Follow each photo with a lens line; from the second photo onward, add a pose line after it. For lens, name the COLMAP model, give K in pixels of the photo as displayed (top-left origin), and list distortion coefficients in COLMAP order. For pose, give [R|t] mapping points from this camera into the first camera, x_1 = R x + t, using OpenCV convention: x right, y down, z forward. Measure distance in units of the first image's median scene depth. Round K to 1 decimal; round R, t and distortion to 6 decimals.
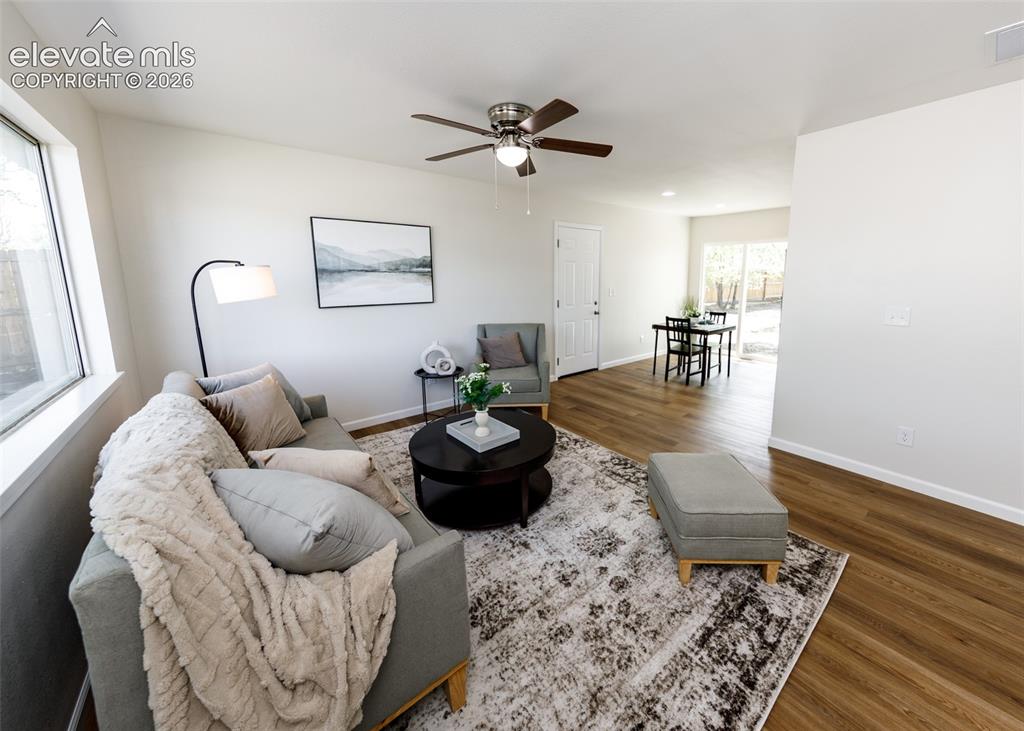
lens RADIAL K [[379.7, 0, 546.9], [0, 379.7, 310.8], [0, 0, 1]] dist [0.010758, -0.001404]
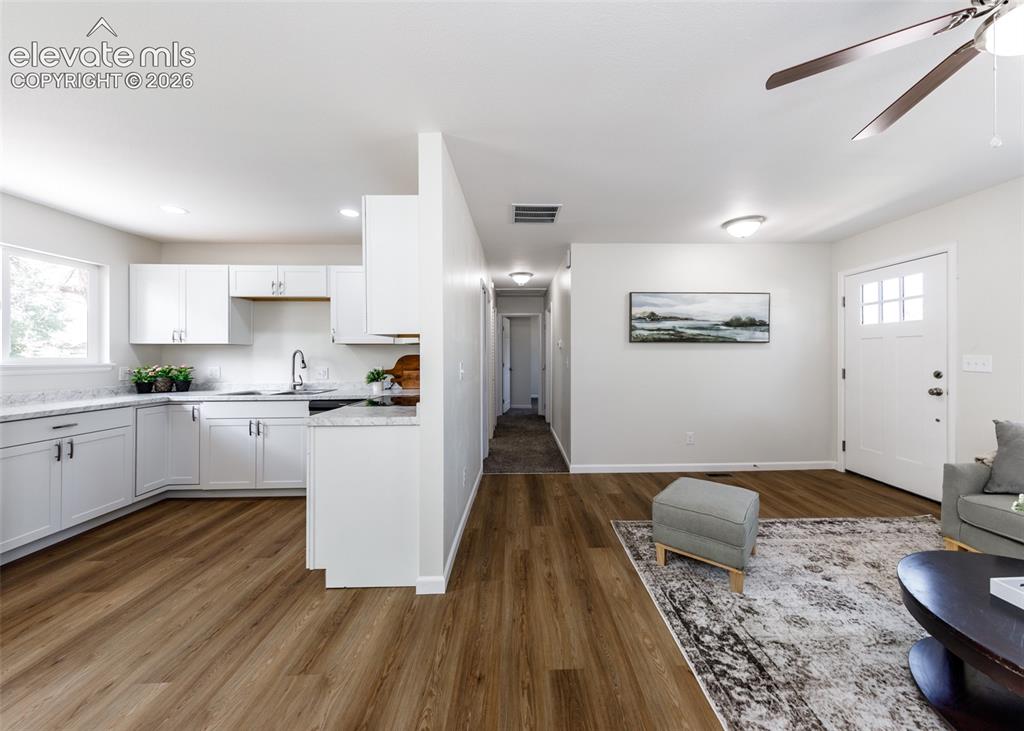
lens RADIAL K [[379.7, 0, 525.1], [0, 379.7, 353.2], [0, 0, 1]] dist [0.010758, -0.001404]
pose [[-0.787506, 0.017138, 0.616068, 0.122176], [0.067690, 0.995971, 0.058819, -0.102635], [-0.612578, 0.088022, -0.785494, 2.066739]]
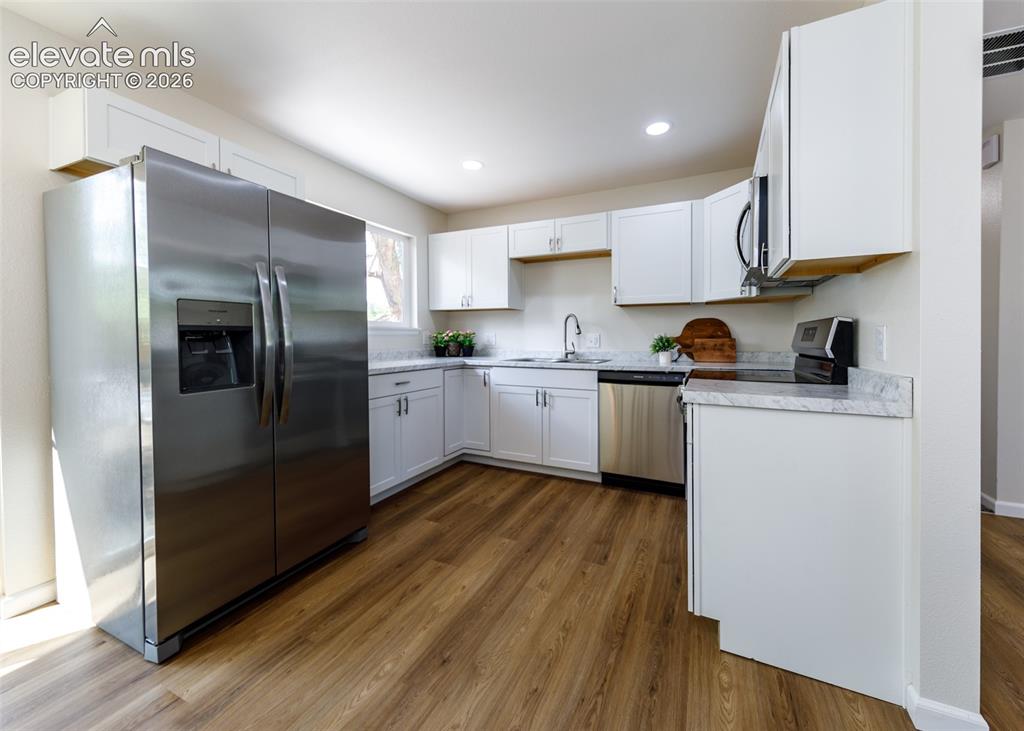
lens RADIAL K [[379.7, 0, 532.0], [0, 379.7, 348.2], [0, 0, 1]] dist [0.010758, -0.001404]
pose [[-0.445832, -0.019166, 0.894912, 0.709926], [0.085576, 0.994279, 0.063927, -0.057795], [-0.891017, 0.105084, -0.441641, 2.181738]]
